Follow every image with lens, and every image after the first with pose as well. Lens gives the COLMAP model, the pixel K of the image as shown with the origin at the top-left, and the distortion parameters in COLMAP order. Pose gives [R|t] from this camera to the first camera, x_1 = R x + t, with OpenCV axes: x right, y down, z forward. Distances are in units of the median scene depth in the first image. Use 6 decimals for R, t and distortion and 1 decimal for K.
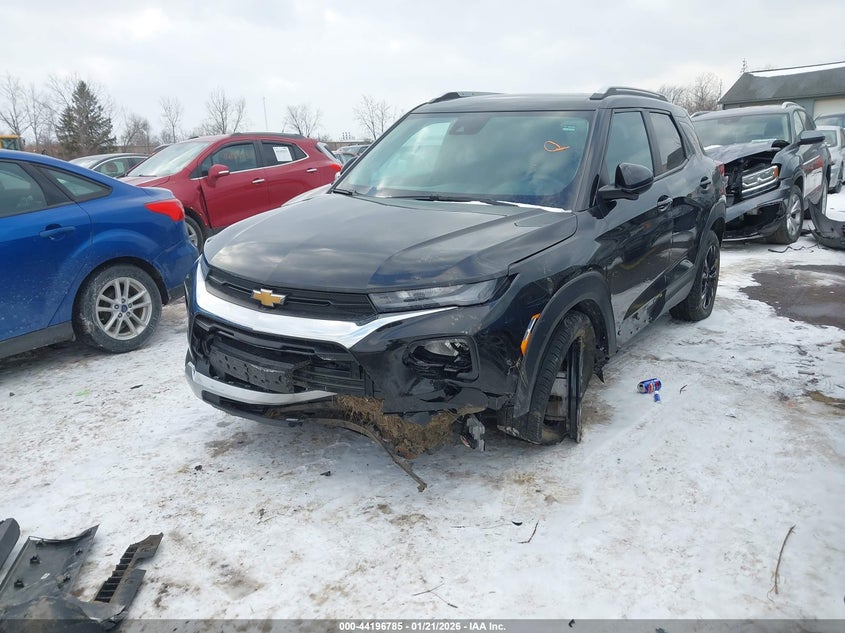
lens RADIAL K [[654.9, 0, 421.9], [0, 654.9, 314.6], [0, 0, 1]] dist [0.003732, 0.004439]
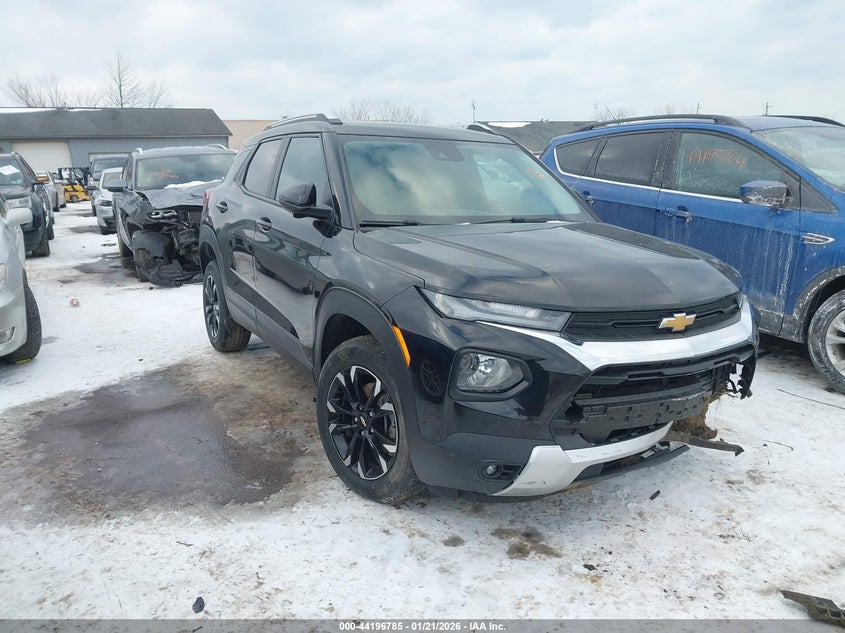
lens RADIAL K [[654.9, 0, 422.2], [0, 654.9, 318.9], [0, 0, 1]] dist [0.003732, 0.004439]
pose [[0.438338, -0.172666, 0.882069, -1.237051], [0.215142, 0.973002, 0.083553, -0.190050], [-0.872682, 0.153145, 0.463652, 0.888405]]
